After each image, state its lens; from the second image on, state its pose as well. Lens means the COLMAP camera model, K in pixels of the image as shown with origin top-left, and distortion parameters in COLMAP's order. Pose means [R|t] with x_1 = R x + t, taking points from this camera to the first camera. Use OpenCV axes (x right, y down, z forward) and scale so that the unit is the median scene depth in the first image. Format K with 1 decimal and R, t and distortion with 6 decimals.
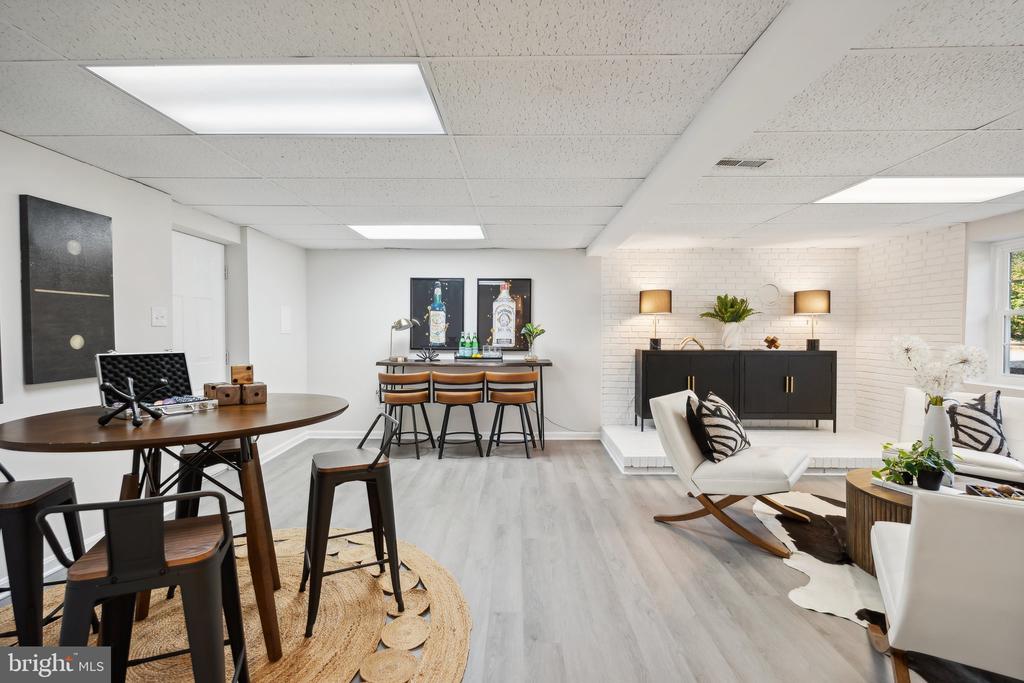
lens RADIAL K [[466.5, 0, 515.3], [0, 466.5, 332.7], [0, 0, 1]] dist [-0.000489, 0.000192]
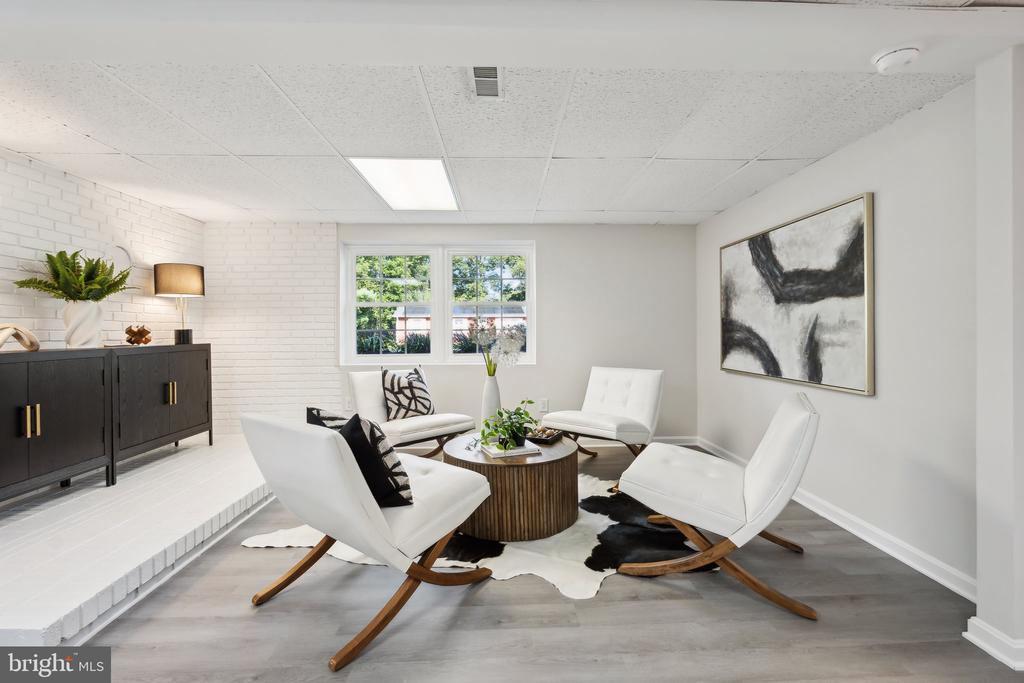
lens RADIAL K [[459.9, 0, 511.9], [0, 459.9, 328.3], [0, 0, 1]] dist [-0.001378, -0.000326]
pose [[-0.048316, -0.000057, 0.998832, -0.129321], [0.011683, 0.999932, 0.000622, 0.017589], [-0.998764, 0.011700, -0.048312, 0.505708]]
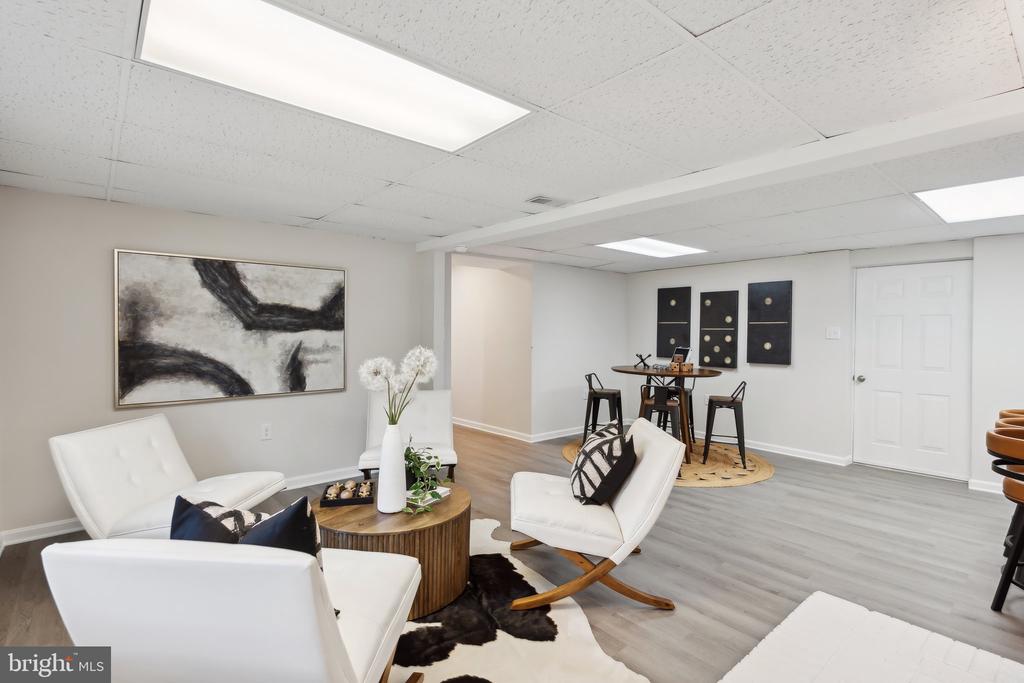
lens RADIAL K [[495.2, 0, 513.2], [0, 495.2, 327.4], [0, 0, 1]] dist [-0.001967, -0.000673]
pose [[-0.749856, -0.014894, -0.661434, 0.694807], [-0.015729, 0.999865, -0.004683, -0.018889], [0.661414, 0.006893, -0.749989, 0.956047]]
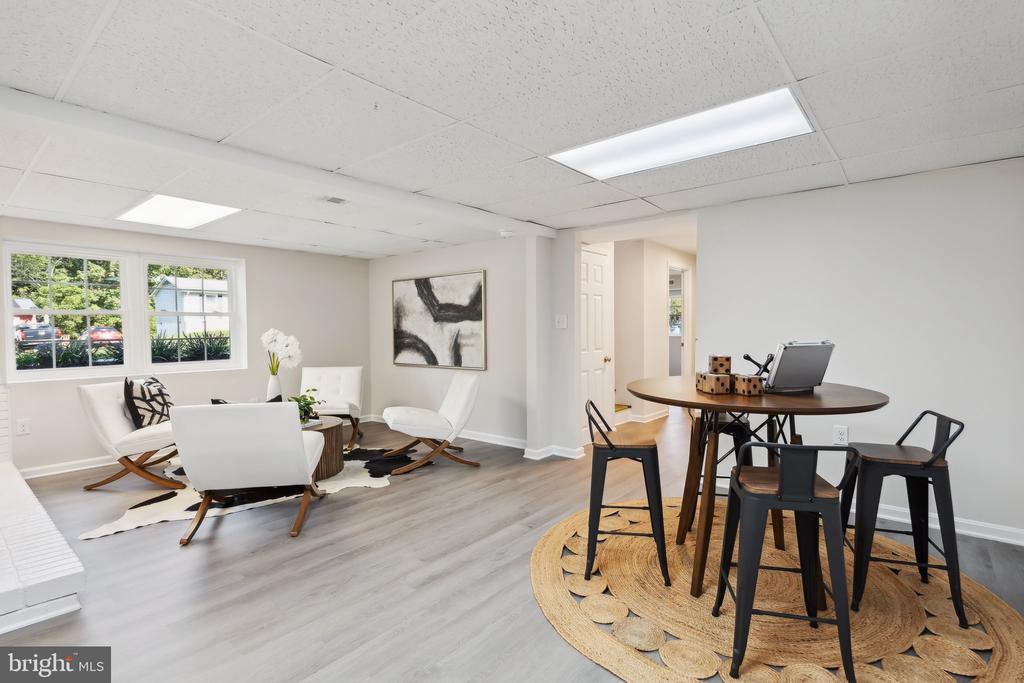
lens RADIAL K [[498.2, 0, 512.0], [0, 498.2, 341.5], [0, 0, 1]] dist [-0.000896, -0.000223]
pose [[-0.776372, -0.014555, 0.630107, -0.384678], [0.008186, 0.999416, 0.033172, -0.003118], [-0.630222, 0.030912, -0.775800, 0.900185]]
